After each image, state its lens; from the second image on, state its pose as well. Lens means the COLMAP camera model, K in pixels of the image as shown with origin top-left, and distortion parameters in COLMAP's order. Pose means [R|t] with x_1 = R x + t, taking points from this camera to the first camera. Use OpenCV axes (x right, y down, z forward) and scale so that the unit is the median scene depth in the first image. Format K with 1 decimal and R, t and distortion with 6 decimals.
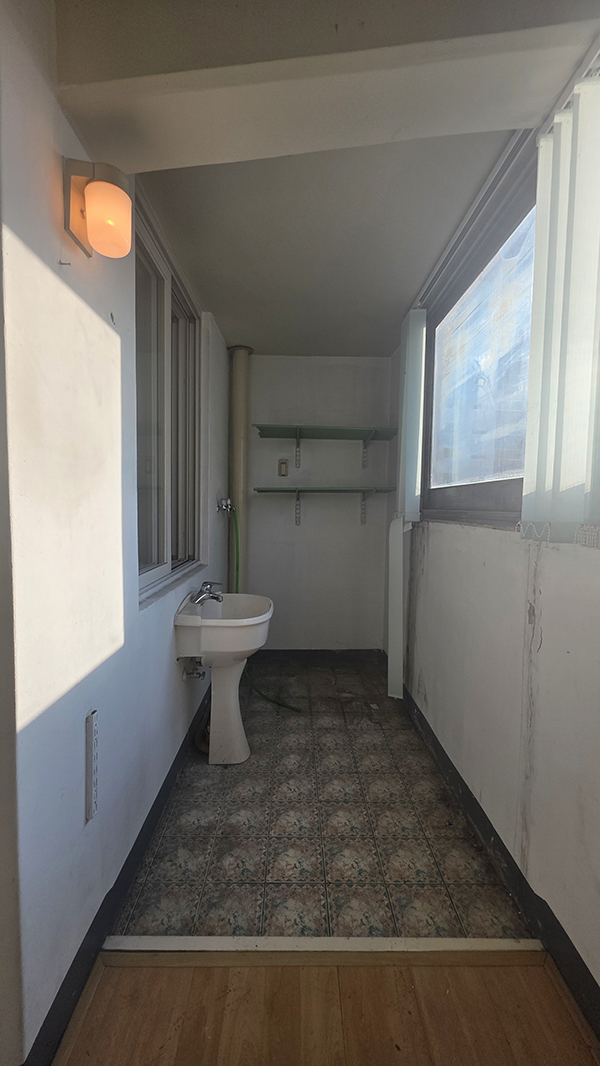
lens RADIAL K [[431.0, 0, 300.1], [0, 431.0, 533.7], [0, 0, 1]] dist [-0.003016, -0.000241]
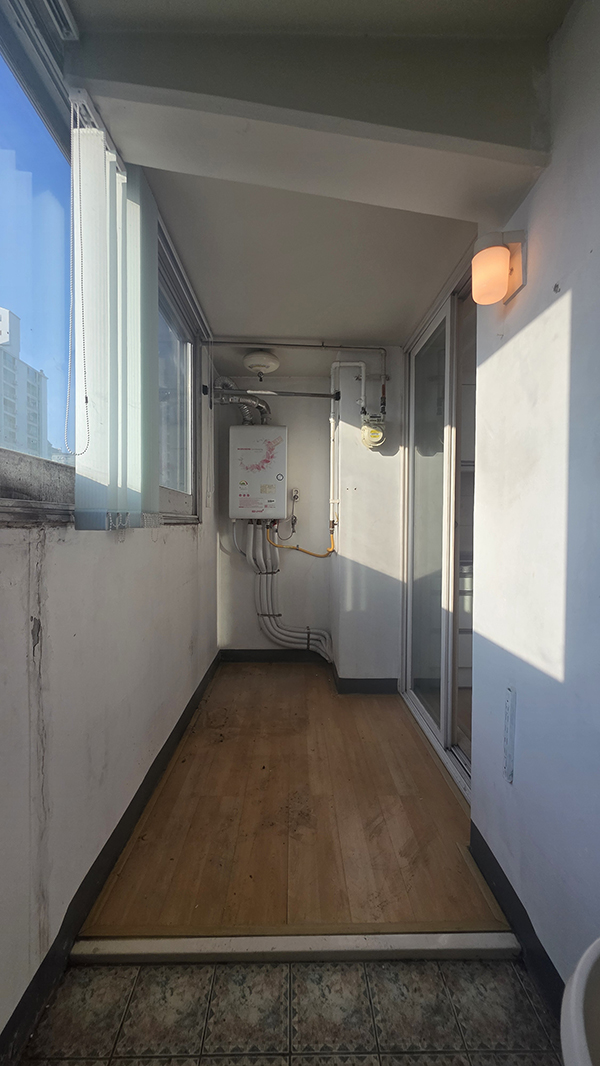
lens RADIAL K [[431.0, 0, 301.1], [0, 431.0, 531.8], [0, 0, 1]] dist [-0.003016, -0.000241]
pose [[-0.999767, -0.020760, -0.005988, 0.068351], [-0.021140, 0.997145, 0.072487, -0.058525], [0.004466, 0.072597, -0.997351, 1.760764]]
